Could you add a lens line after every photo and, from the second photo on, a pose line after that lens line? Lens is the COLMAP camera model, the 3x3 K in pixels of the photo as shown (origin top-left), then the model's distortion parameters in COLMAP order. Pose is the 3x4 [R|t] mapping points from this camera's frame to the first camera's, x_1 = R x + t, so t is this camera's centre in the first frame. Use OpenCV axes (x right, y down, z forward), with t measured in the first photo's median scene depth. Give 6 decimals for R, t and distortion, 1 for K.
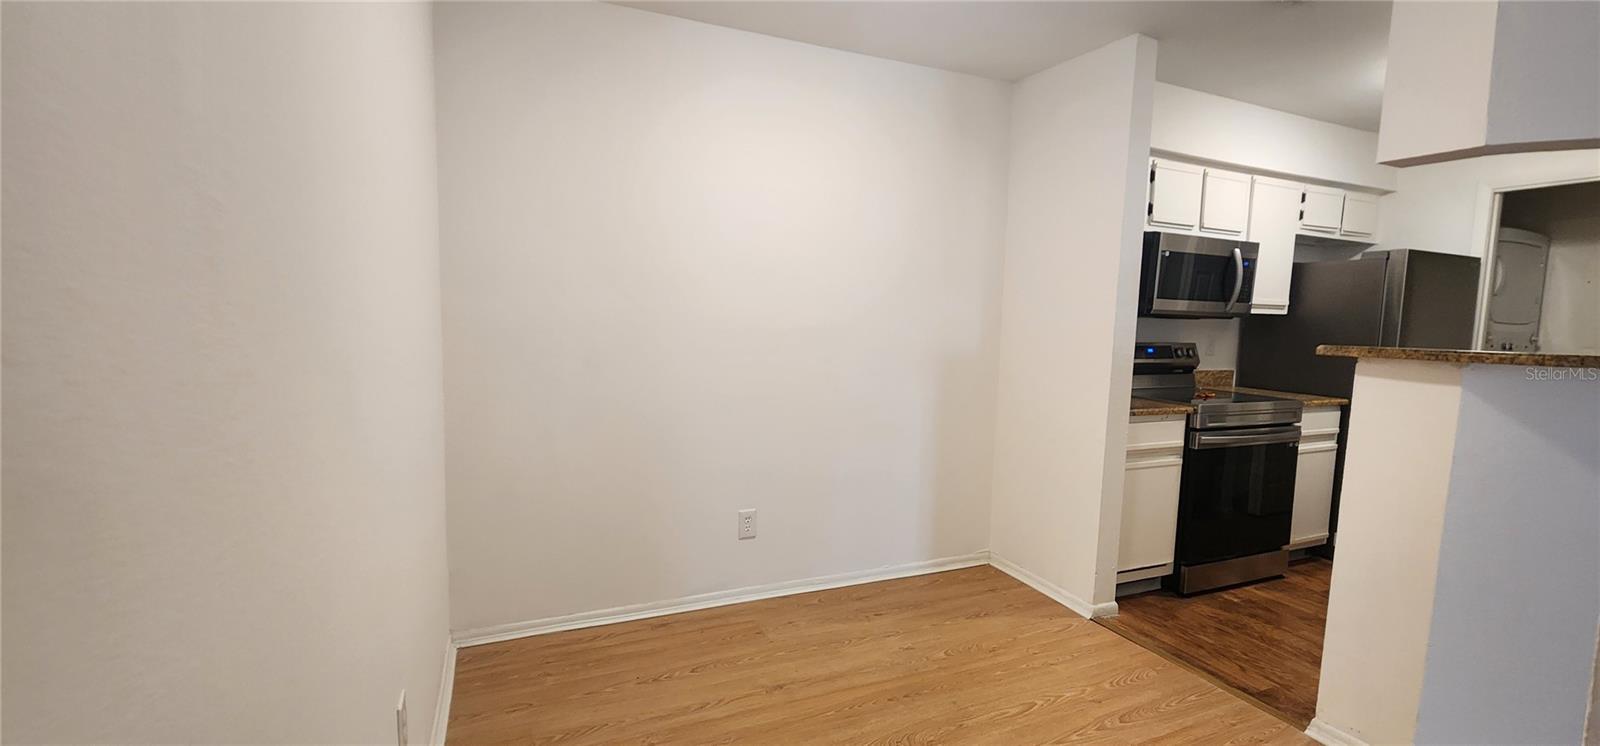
lens RADIAL K [[658.4, 0, 793.6], [0, 658.4, 374.3], [0, 0, 1]] dist [-0.001186, -0.000704]
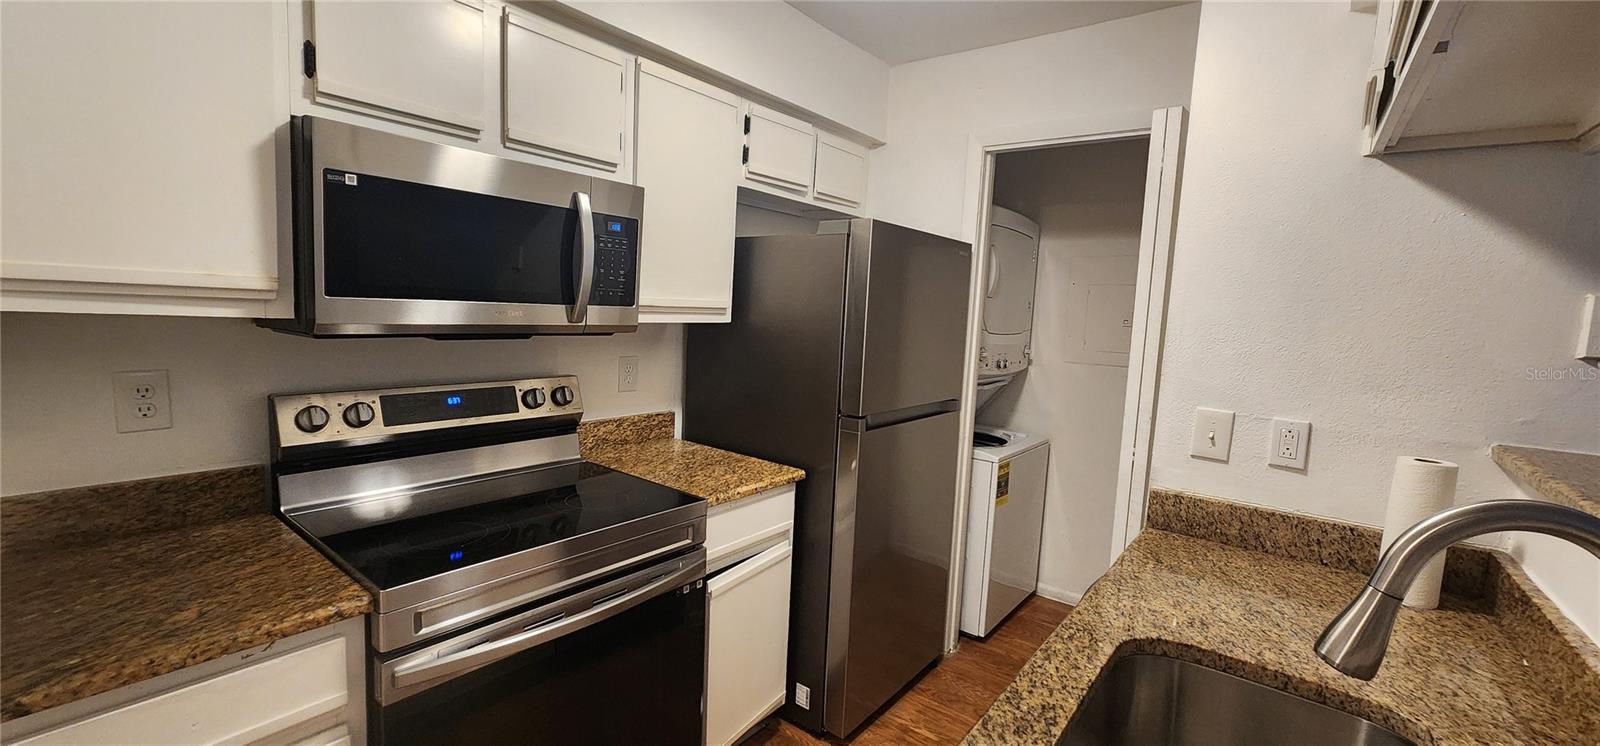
lens RADIAL K [[658.4, 0, 793.6], [0, 658.4, 374.3], [0, 0, 1]] dist [-0.001186, -0.000704]
pose [[0.875610, -0.037834, 0.481534, 0.519256], [0.021592, 0.998997, 0.039228, -0.067755], [-0.482535, -0.023951, 0.875549, 0.458749]]
